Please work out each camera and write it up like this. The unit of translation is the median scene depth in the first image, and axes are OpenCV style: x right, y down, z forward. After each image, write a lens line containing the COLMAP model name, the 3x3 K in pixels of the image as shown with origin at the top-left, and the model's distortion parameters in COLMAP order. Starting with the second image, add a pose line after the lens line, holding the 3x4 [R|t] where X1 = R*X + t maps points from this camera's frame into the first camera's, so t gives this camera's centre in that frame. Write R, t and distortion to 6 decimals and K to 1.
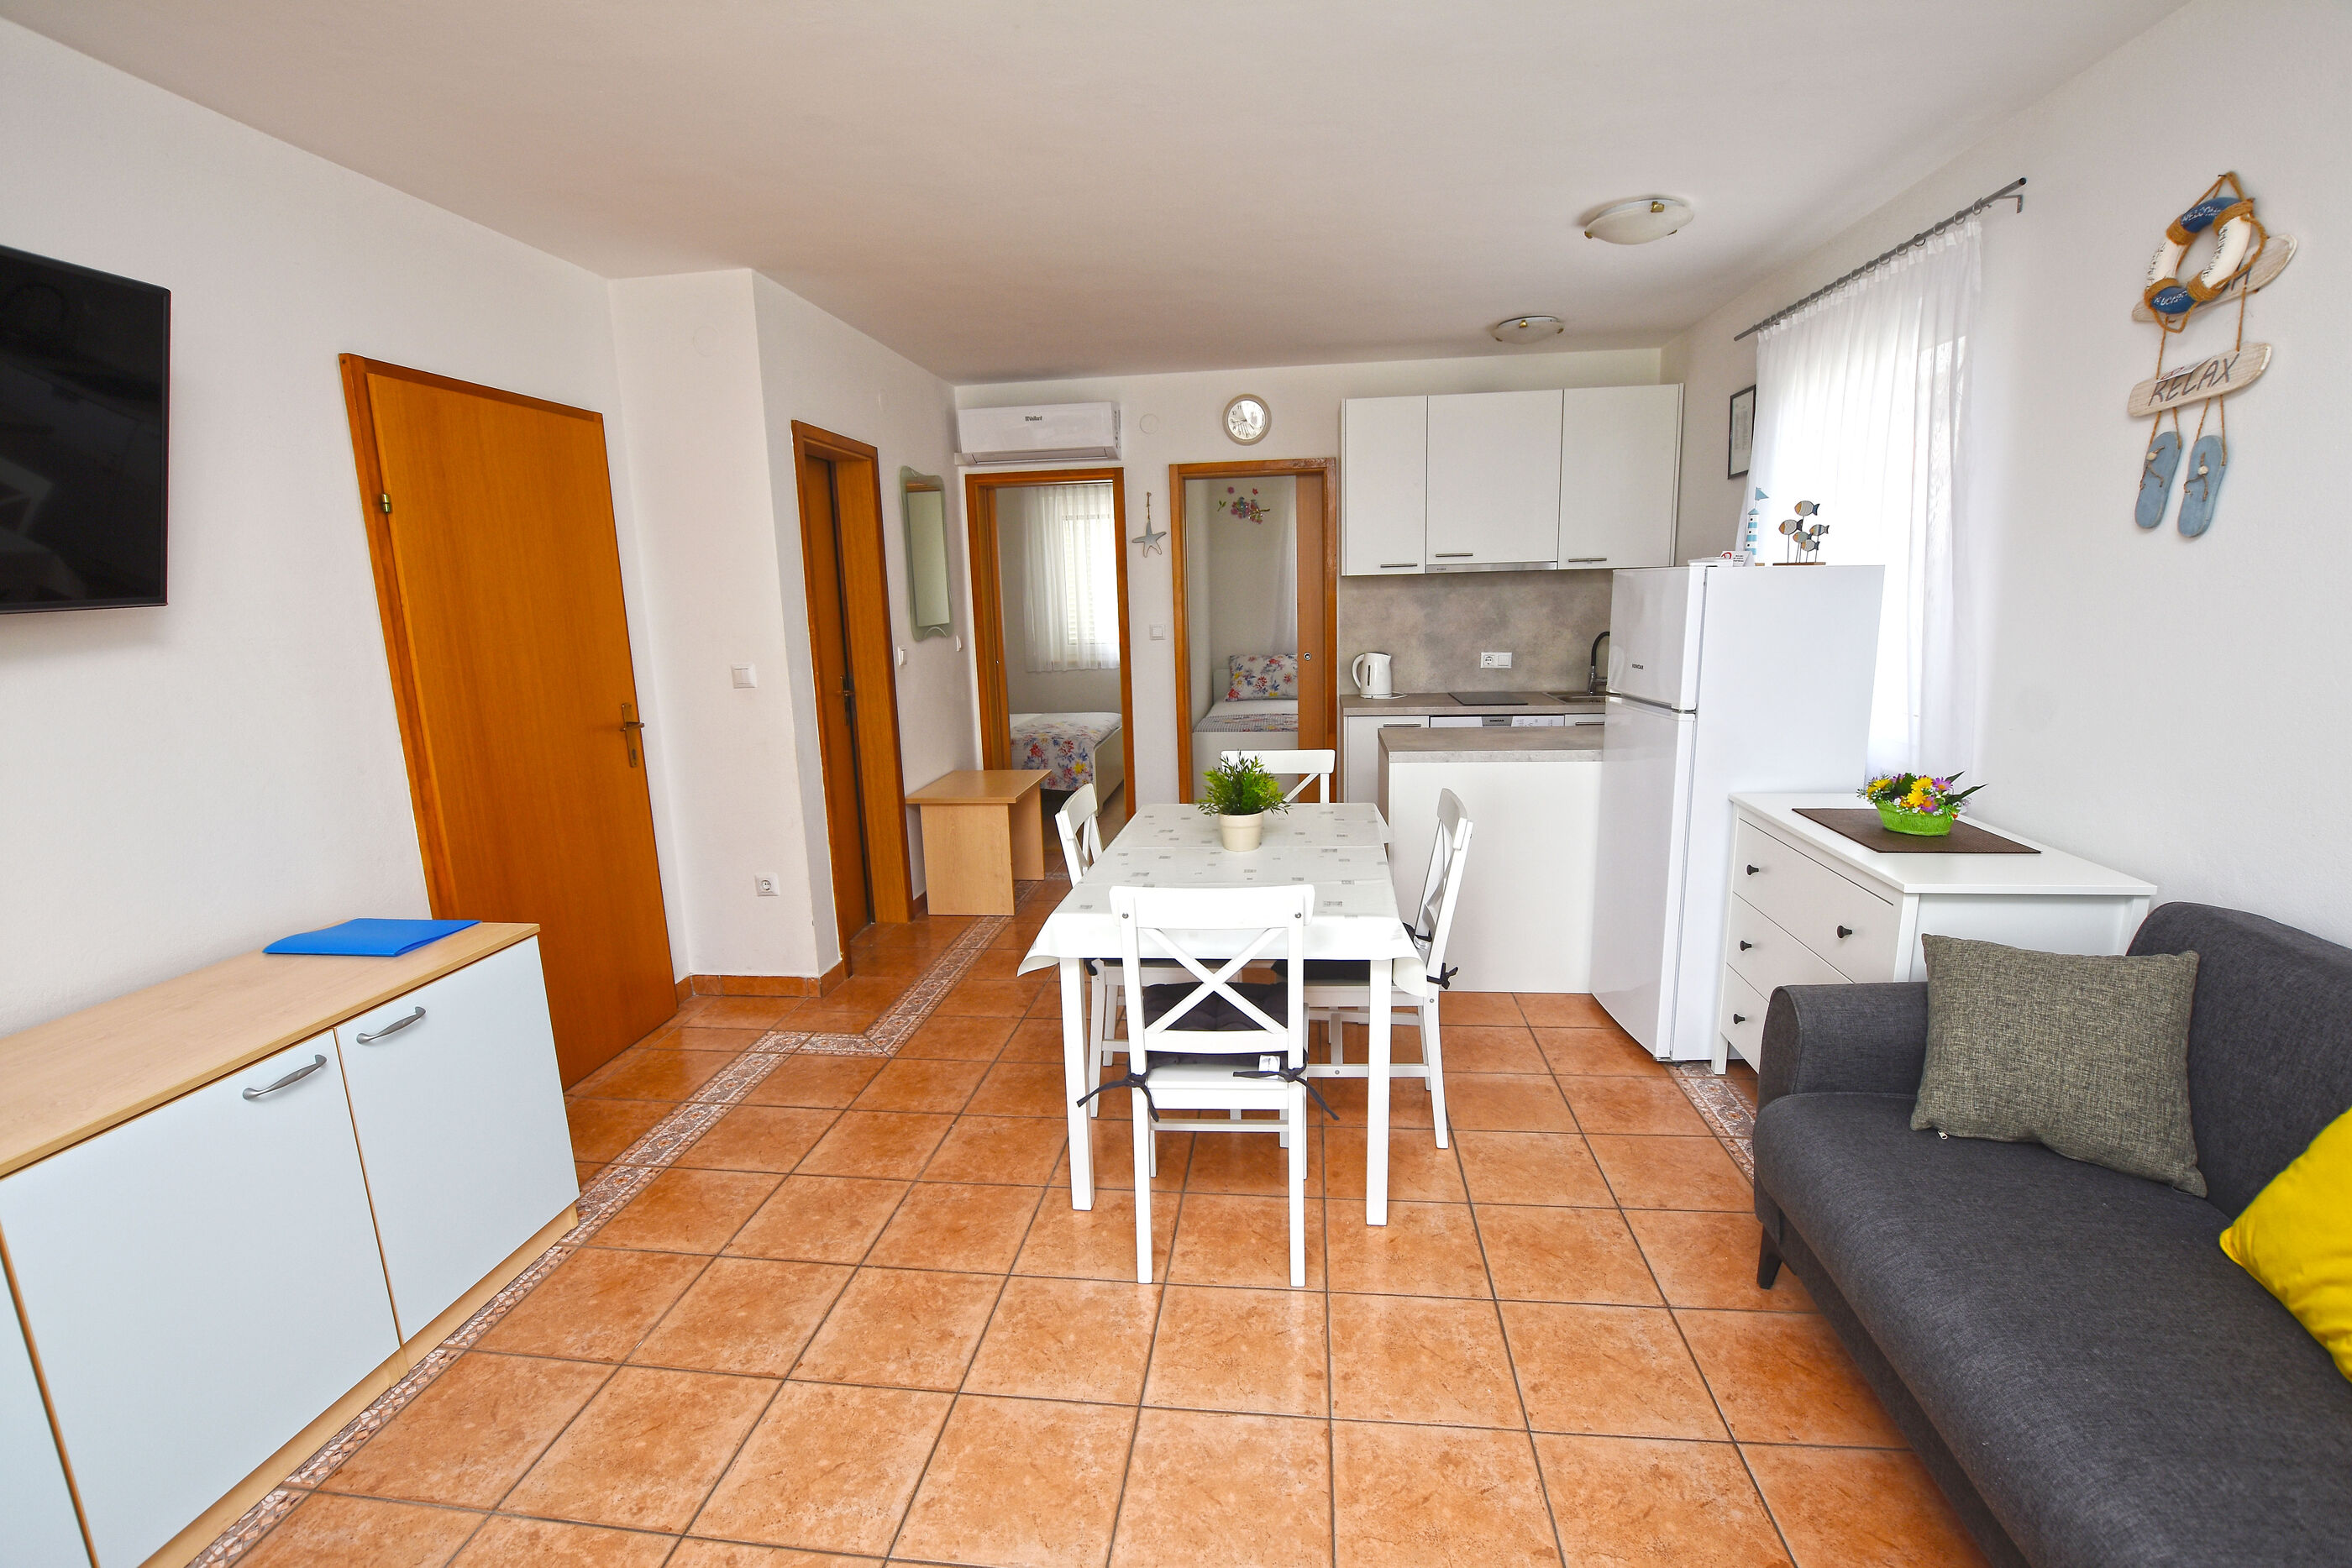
lens RADIAL K [[1037.0, 0, 1176.5], [0, 1037.0, 791.4], [0, 0, 1]] dist [-0.036065, 0.006089]
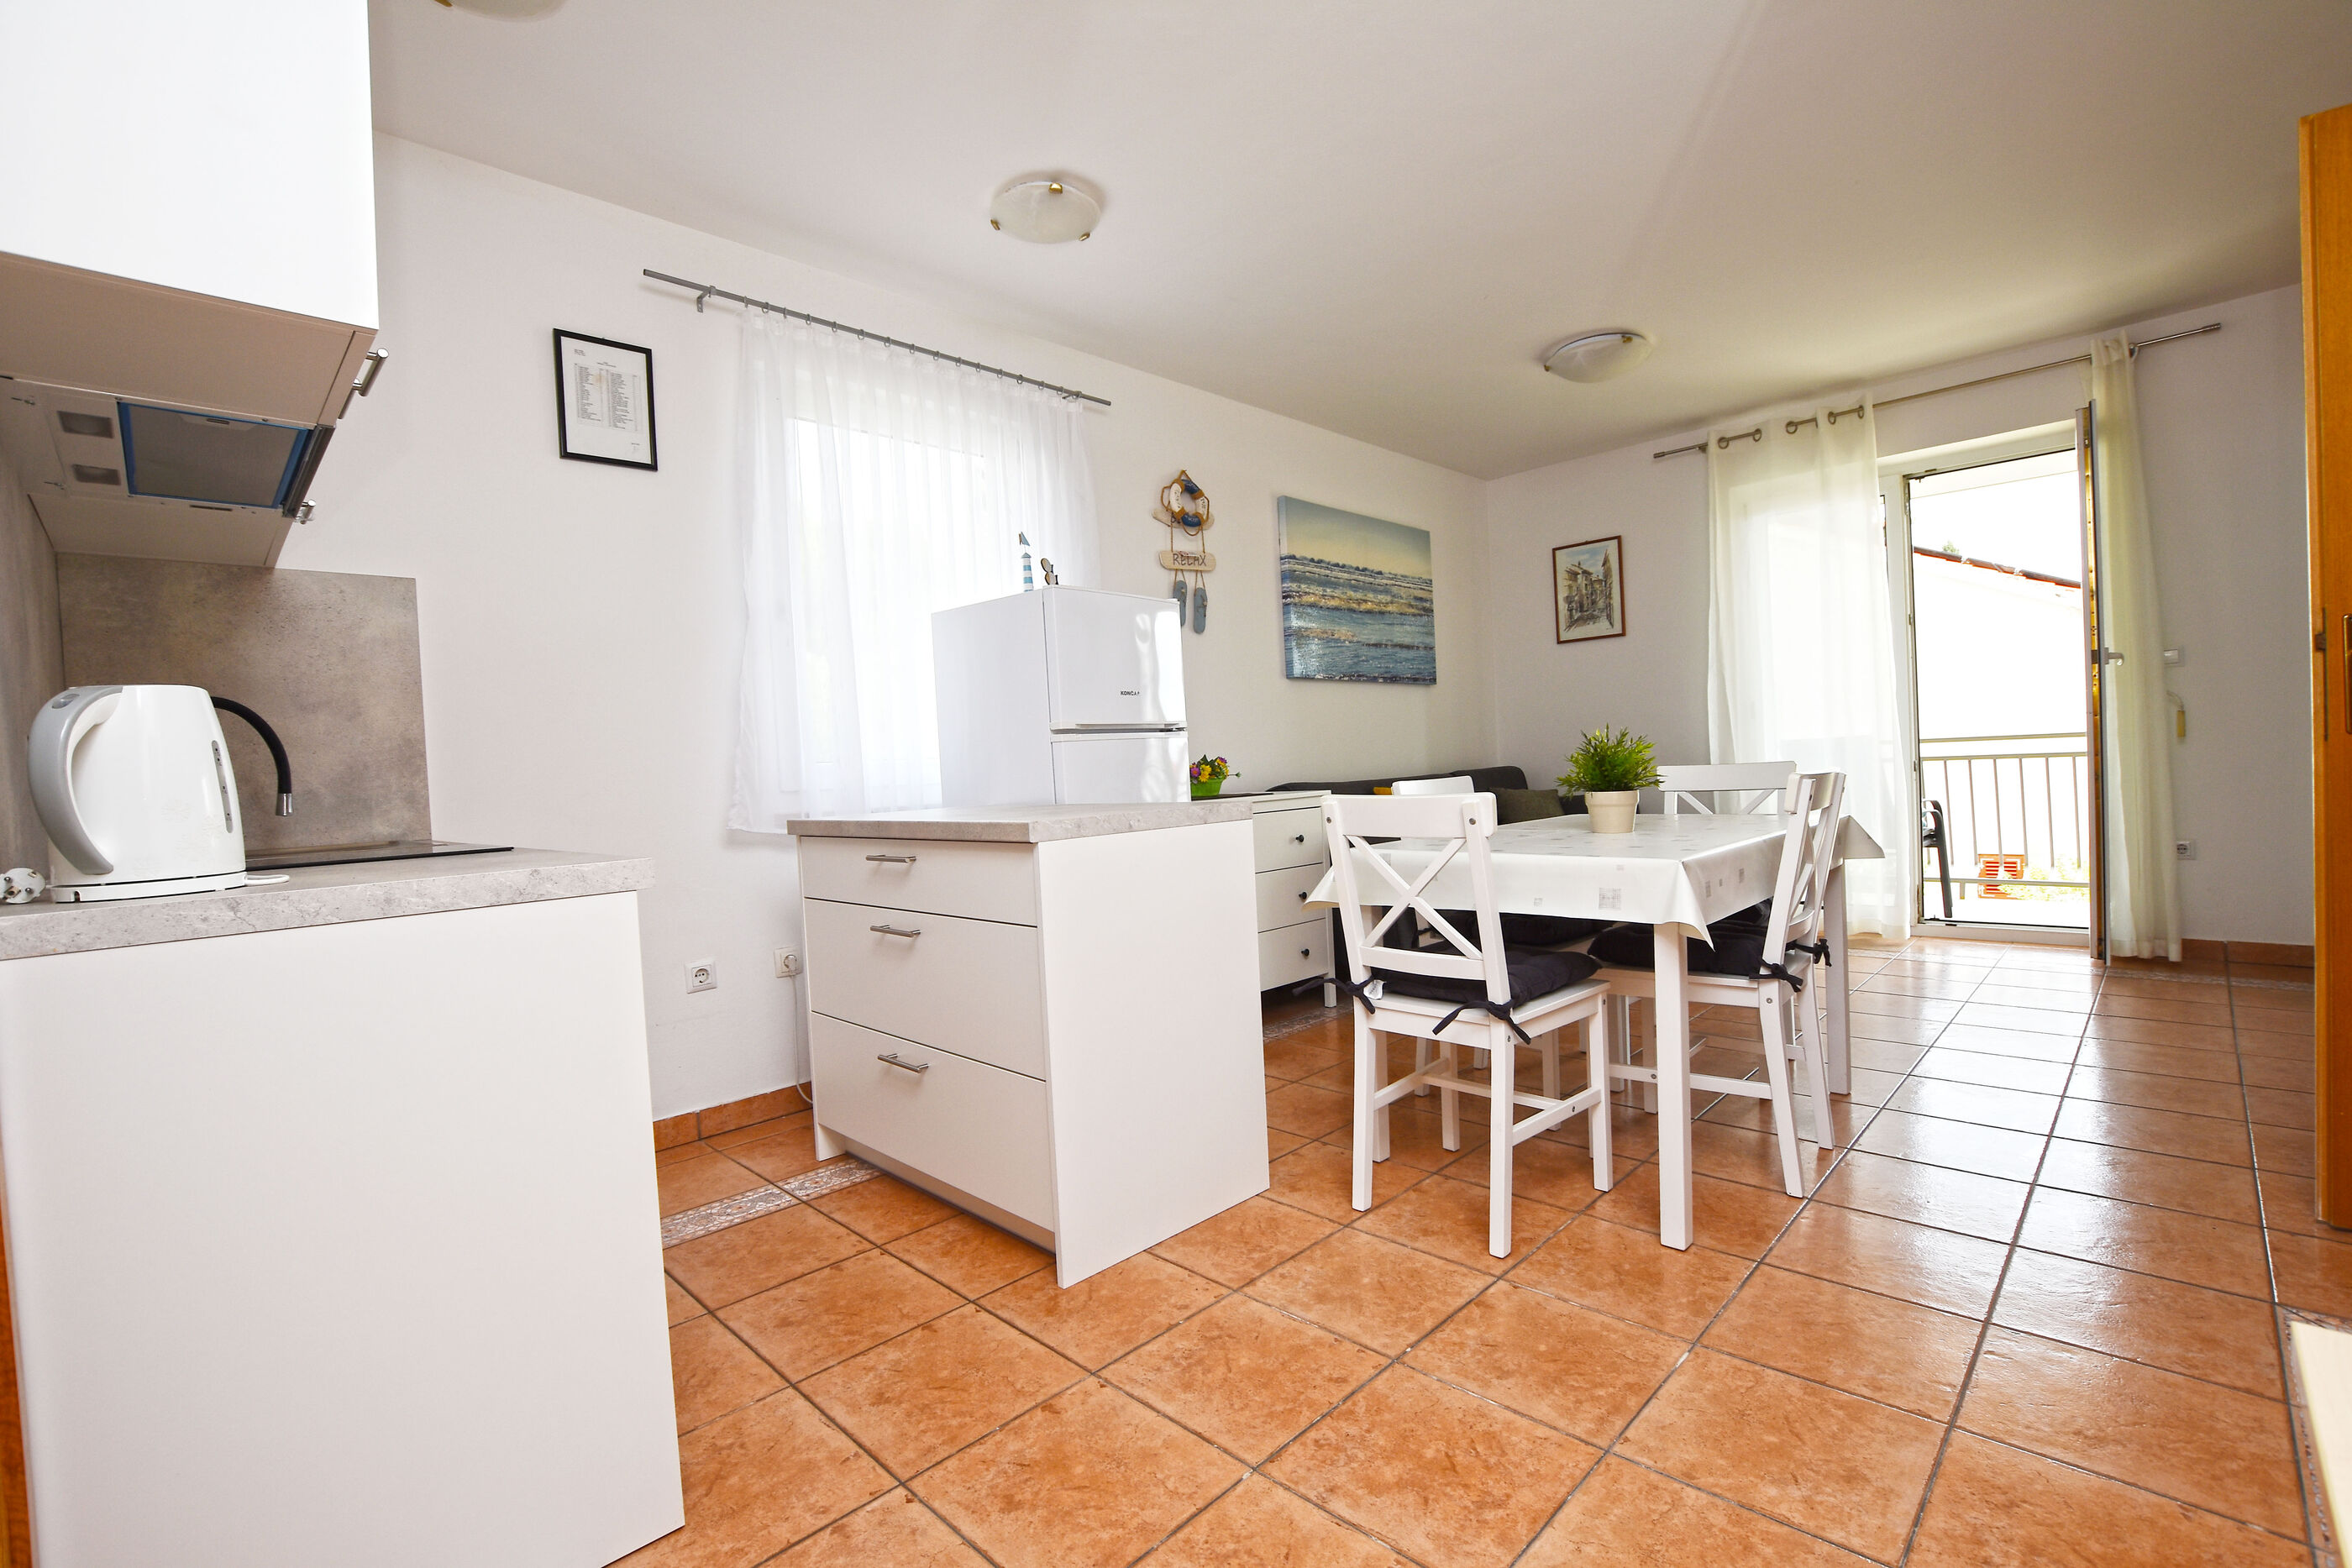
lens RADIAL K [[1037.0, 0, 1176.5], [0, 1037.0, 791.4], [0, 0, 1]] dist [-0.036065, 0.006089]
pose [[-0.783957, 0.048921, 0.618884, -0.236179], [0.186449, 0.969423, 0.159550, -0.233295], [-0.592155, 0.240471, -0.769107, 2.266862]]
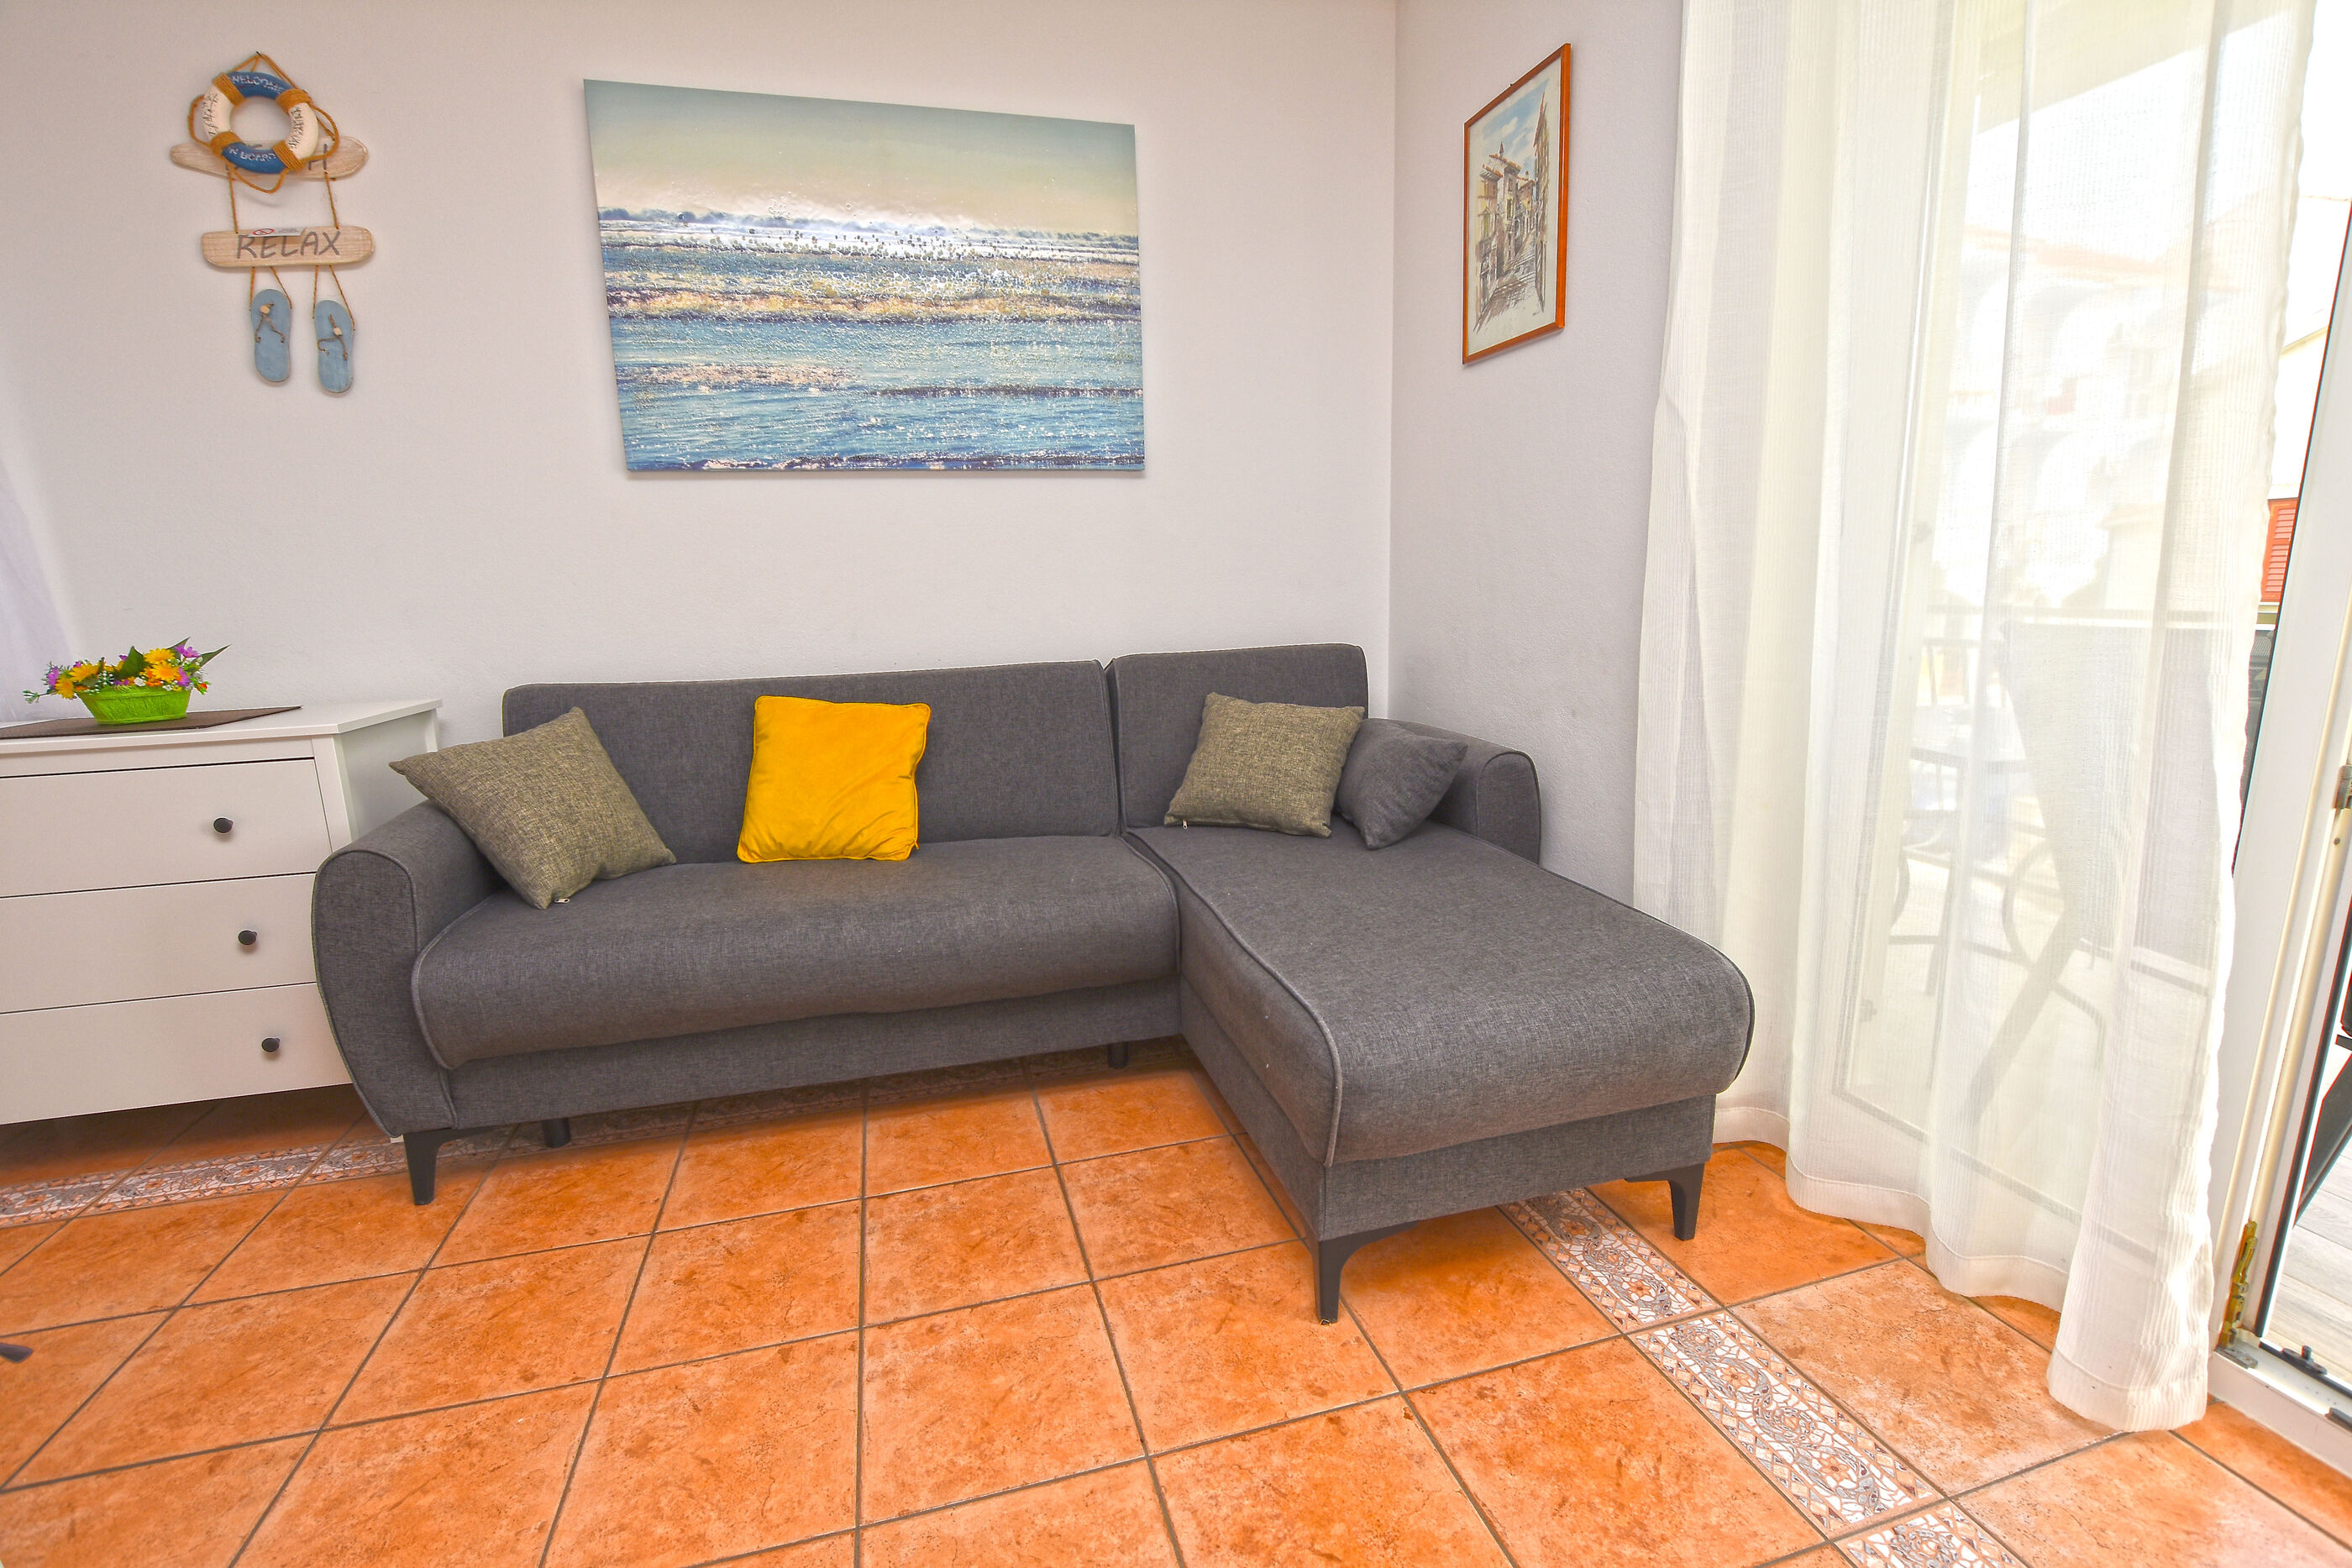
lens RADIAL K [[1037.0, 0, 1176.5], [0, 1037.0, 791.4], [0, 0, 1]] dist [-0.036065, 0.006089]
pose [[-0.384879, -0.148183, 0.910994, -0.350395], [0.213858, 0.945848, 0.244204, 0.073027], [-0.897849, 0.288813, -0.332347, 0.538595]]
